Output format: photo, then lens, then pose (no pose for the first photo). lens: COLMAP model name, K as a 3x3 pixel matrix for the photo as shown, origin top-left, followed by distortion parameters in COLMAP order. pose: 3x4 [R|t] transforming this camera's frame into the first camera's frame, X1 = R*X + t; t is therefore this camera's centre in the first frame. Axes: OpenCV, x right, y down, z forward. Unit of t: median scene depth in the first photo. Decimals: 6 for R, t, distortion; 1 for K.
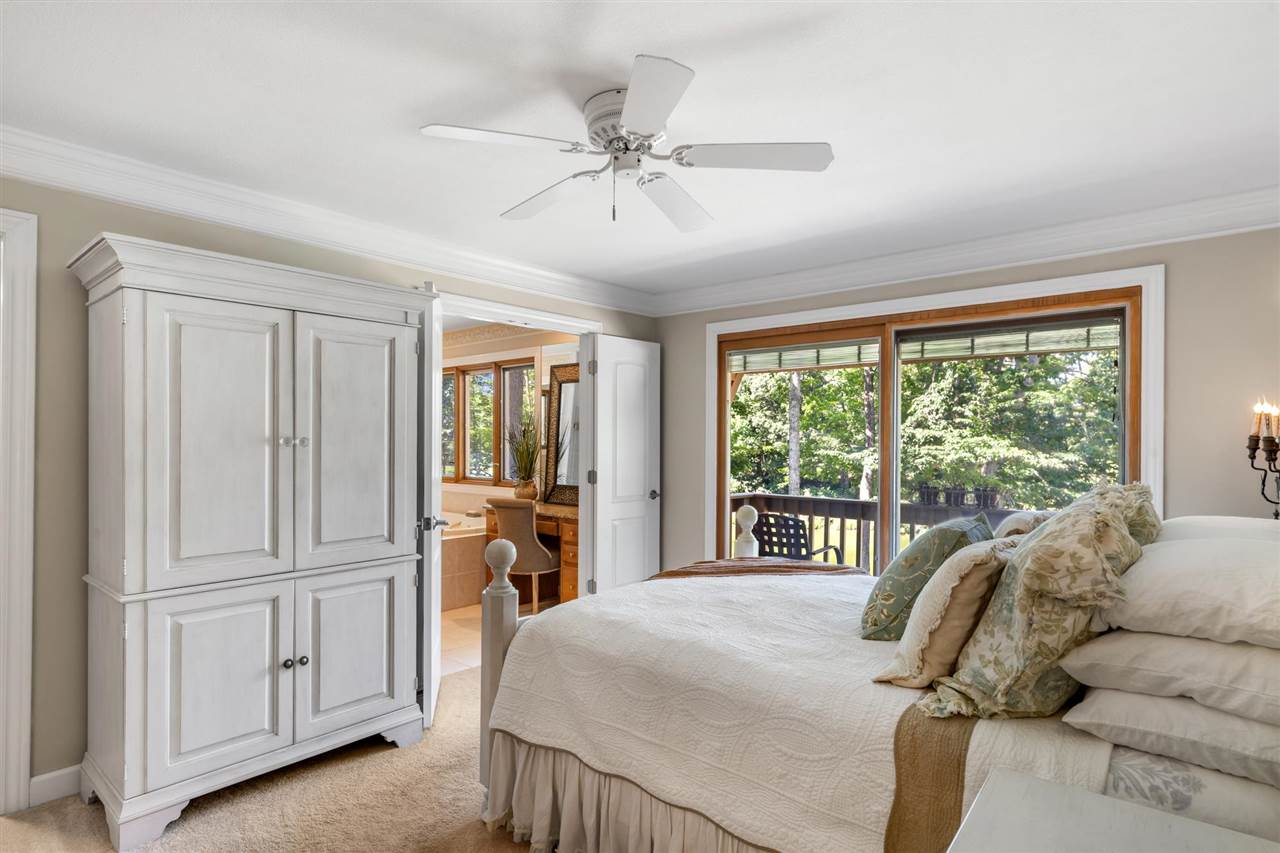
lens RADIAL K [[677.0, 0, 631.8], [0, 677.0, 444.1], [0, 0, 1]] dist [-0.000112, -0.000080]
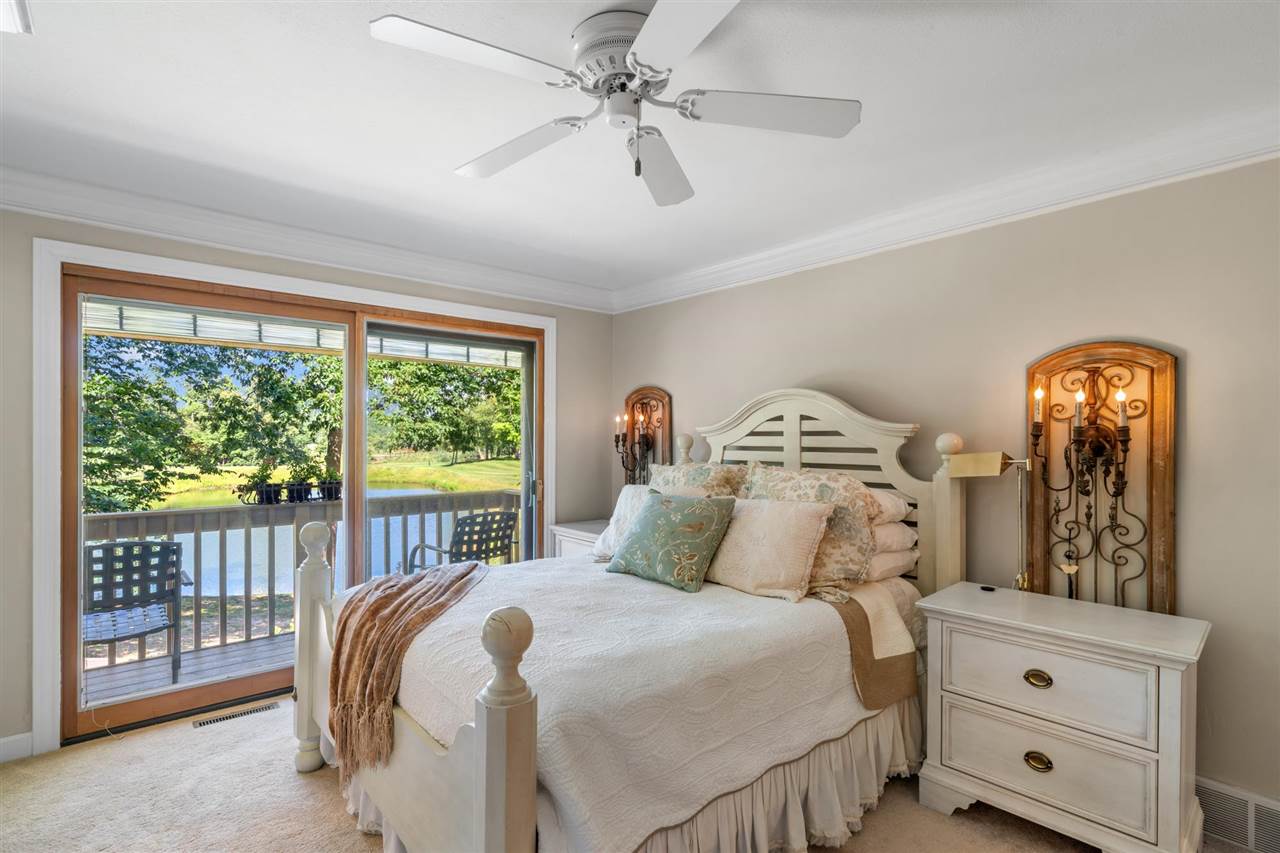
lens RADIAL K [[616.8, 0, 644.6], [0, 616.8, 441.9], [0, 0, 1]] dist [0.001785, 0.001123]
pose [[0.131832, -0.012522, 0.991193, -0.433937], [0.001375, 0.999922, 0.012449, -0.006773], [-0.991271, -0.000279, 0.131839, 0.492435]]
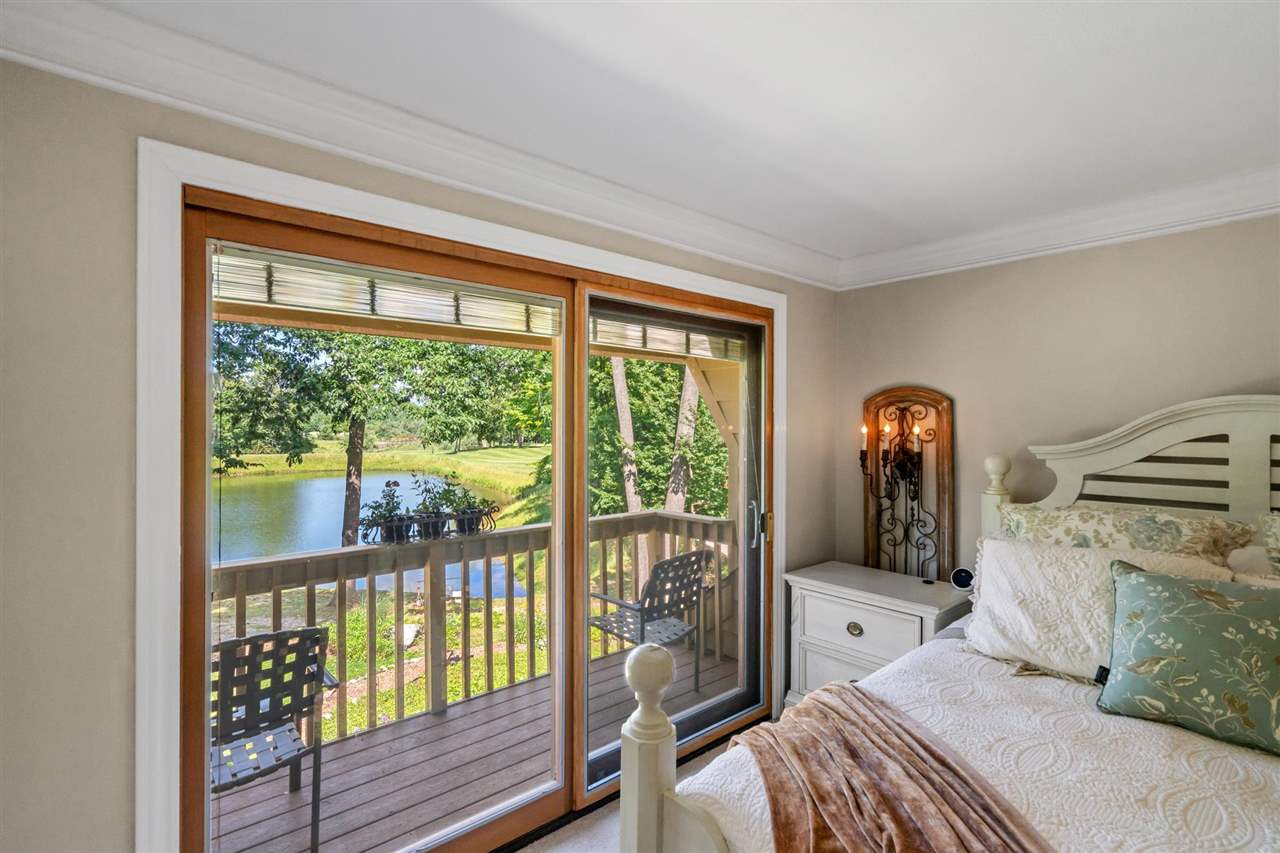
lens RADIAL K [[604.6, 0, 640.0], [0, 604.6, 426.5], [0, 0, 1]] dist [0.002477, 0.000556]
pose [[0.129026, -0.008449, 0.991605, -0.189721], [0.001869, 0.999964, 0.008277, -0.044834], [-0.991639, 0.000786, 0.129037, 0.876372]]
